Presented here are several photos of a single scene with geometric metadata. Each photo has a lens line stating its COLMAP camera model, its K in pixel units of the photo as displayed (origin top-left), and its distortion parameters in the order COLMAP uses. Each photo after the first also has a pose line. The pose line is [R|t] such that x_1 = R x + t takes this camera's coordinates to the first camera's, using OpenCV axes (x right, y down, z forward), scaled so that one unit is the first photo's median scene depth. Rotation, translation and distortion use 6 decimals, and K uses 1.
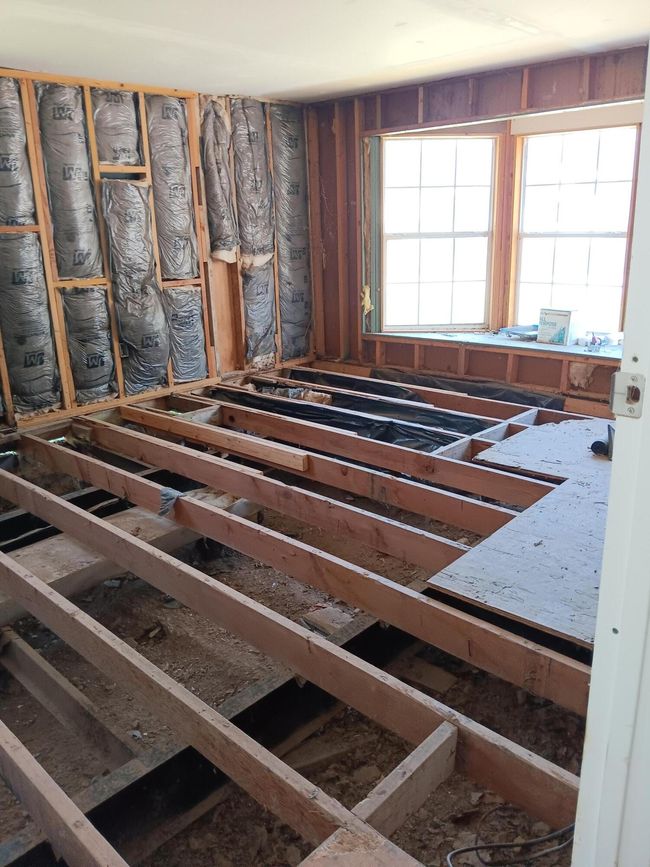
lens RADIAL K [[709.1, 0, 325.0], [0, 709.1, 433.5], [0, 0, 1]] dist [-0.002454, -0.003130]
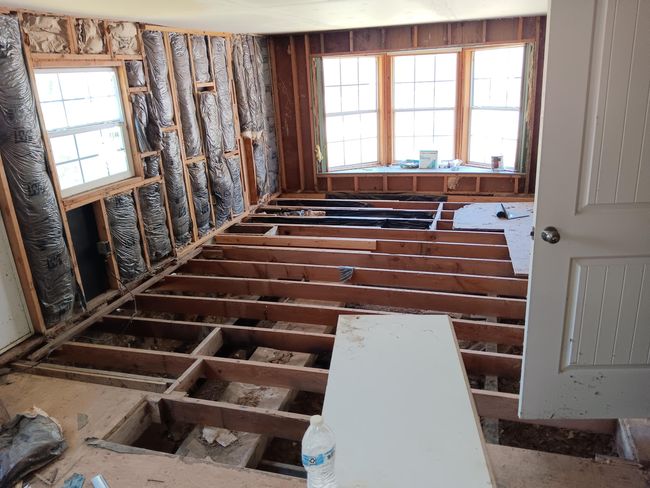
lens RADIAL K [[531.6, 0, 325.0], [0, 531.6, 265.1], [0, 0, 1]] dist [-0.002454, -0.003130]
pose [[0.888513, -0.176087, 0.423720, -0.586041], [0.155434, 0.984342, 0.083132, -0.034460], [-0.431724, -0.008003, 0.901970, -0.171279]]
